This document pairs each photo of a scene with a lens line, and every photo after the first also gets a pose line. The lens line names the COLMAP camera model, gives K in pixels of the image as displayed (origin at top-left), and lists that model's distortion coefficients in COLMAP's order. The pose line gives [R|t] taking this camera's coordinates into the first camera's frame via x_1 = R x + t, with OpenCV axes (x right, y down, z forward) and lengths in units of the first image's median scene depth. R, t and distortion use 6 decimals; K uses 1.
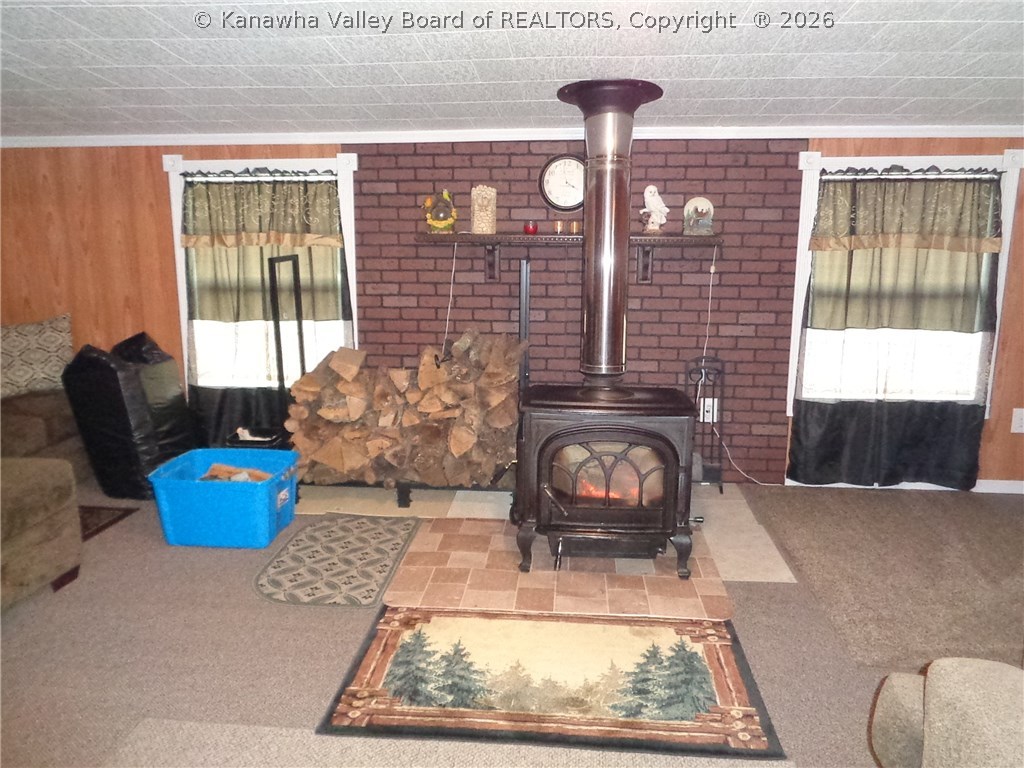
lens RADIAL K [[768.7, 0, 512.5], [0, 768.7, 379.9], [0, 0, 1]] dist [-0.001212, 0.000580]
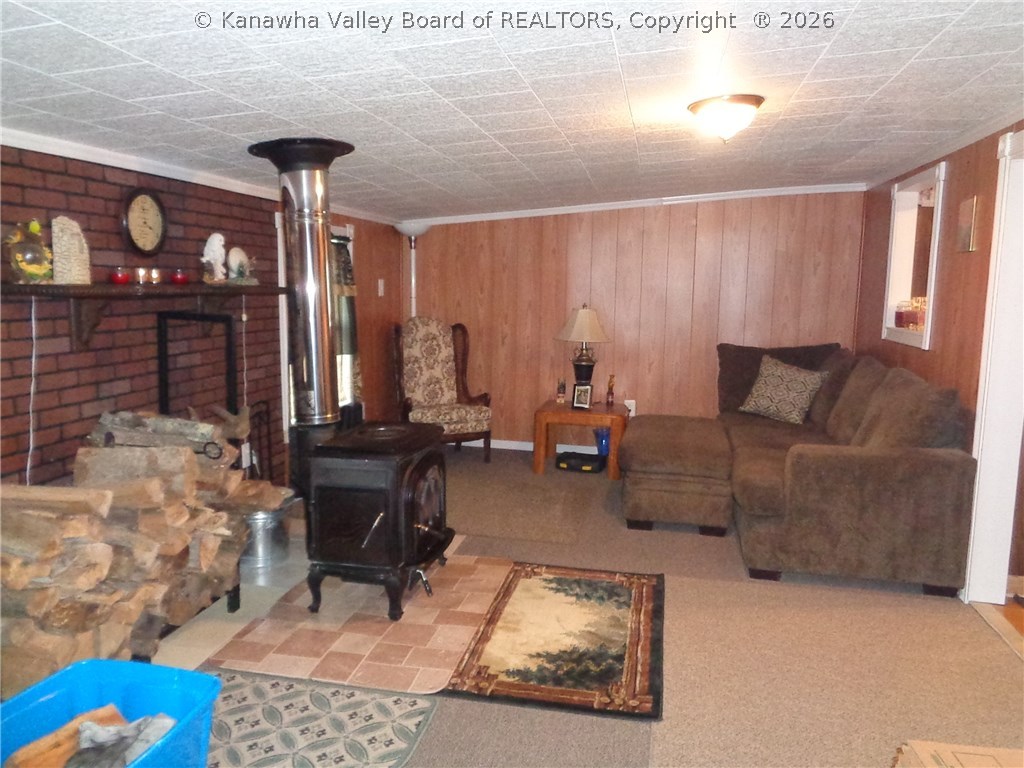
lens RADIAL K [[768.7, 0, 512.6], [0, 768.7, 390.1], [0, 0, 1]] dist [-0.001212, 0.000580]
pose [[0.108141, -0.139609, 0.984284, -0.964809], [0.166557, 0.978640, 0.120509, -0.150107], [-0.980084, 0.150908, 0.129084, 0.703382]]
